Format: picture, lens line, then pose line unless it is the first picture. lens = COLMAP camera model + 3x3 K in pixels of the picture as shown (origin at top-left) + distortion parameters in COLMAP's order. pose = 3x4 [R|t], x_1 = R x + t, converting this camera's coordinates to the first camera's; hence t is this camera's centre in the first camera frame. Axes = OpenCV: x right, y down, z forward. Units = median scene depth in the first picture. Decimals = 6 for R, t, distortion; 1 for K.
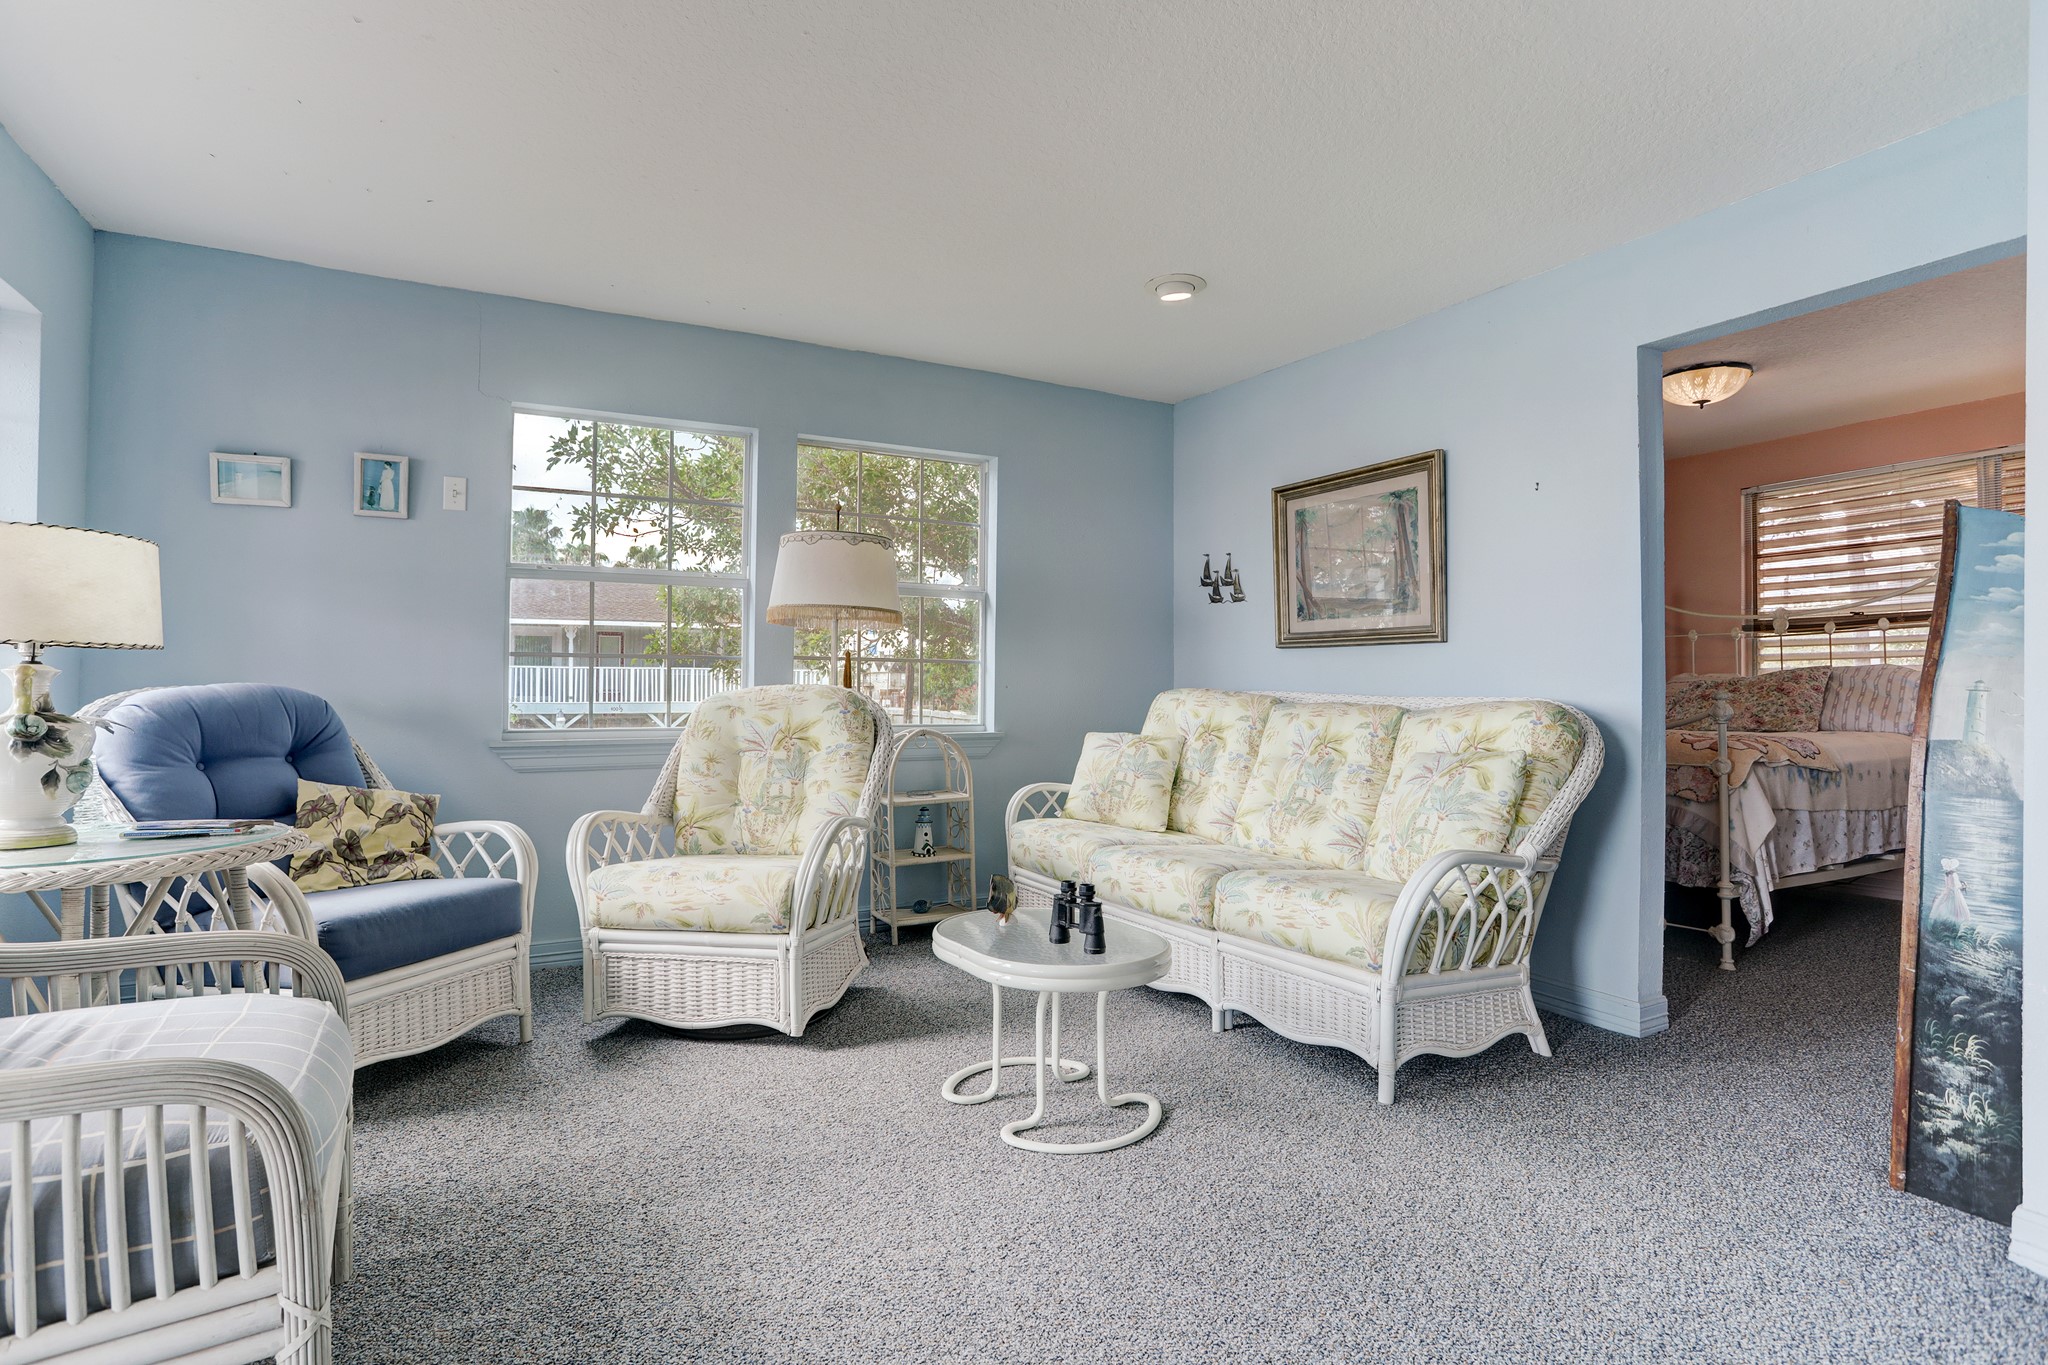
lens RADIAL K [[1007.4, 0, 1016.7], [0, 1007.4, 676.0], [0, 0, 1]] dist [-0.046071, 0.019685]
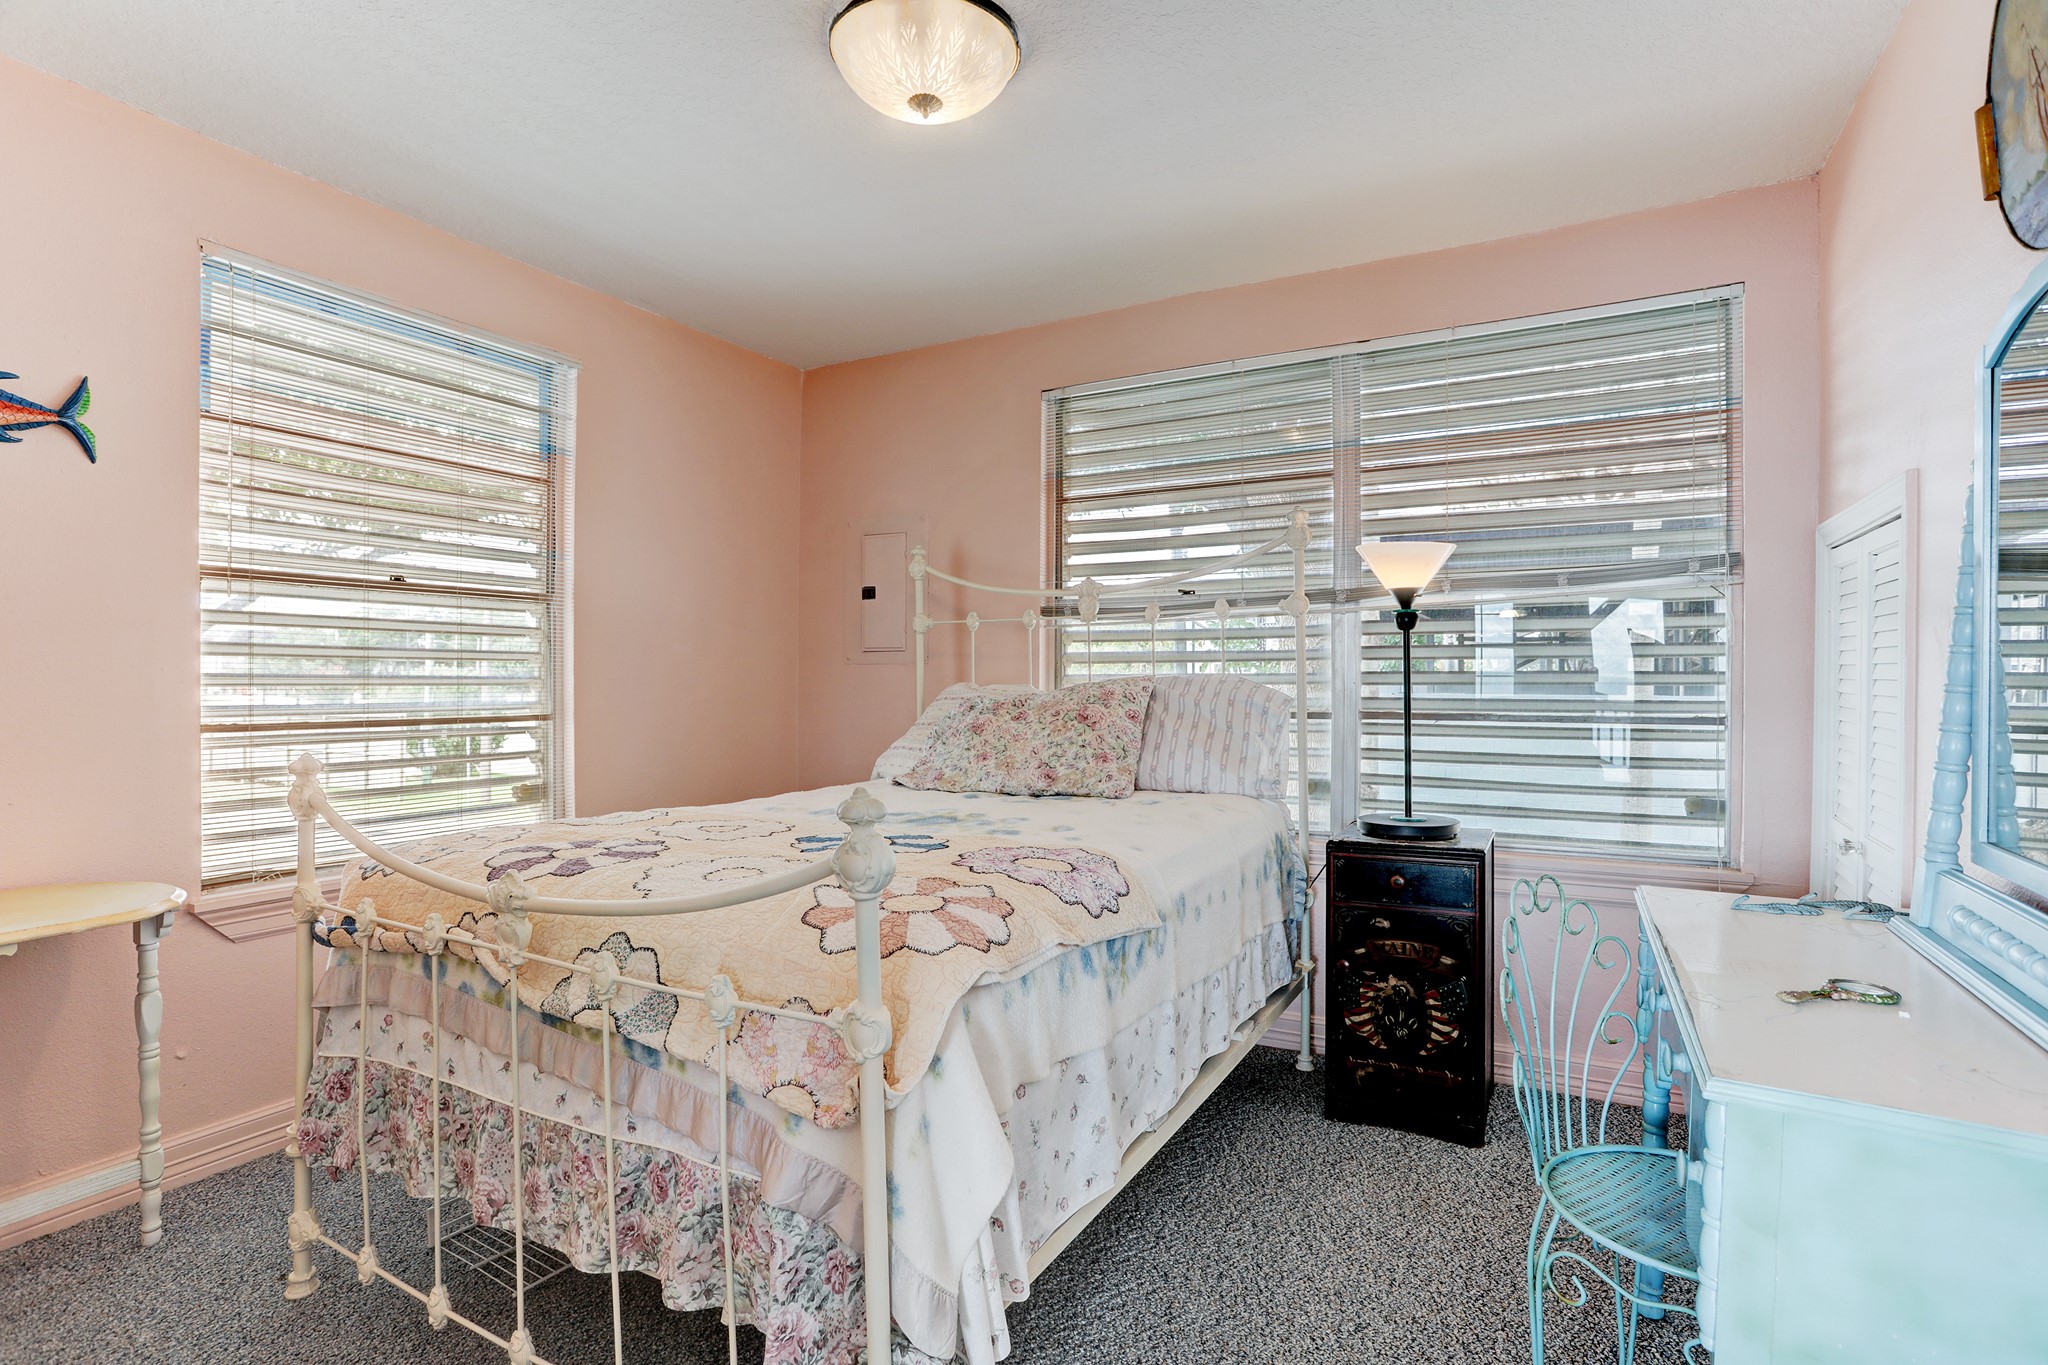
lens RADIAL K [[1007.4, 0, 1016.7], [0, 1007.4, 676.0], [0, 0, 1]] dist [-0.046071, 0.019685]
pose [[0.851904, -0.005238, 0.523672, 0.438684], [-0.005197, 0.999816, 0.018455, -0.021471], [-0.523673, -0.018444, 0.851720, 0.526174]]
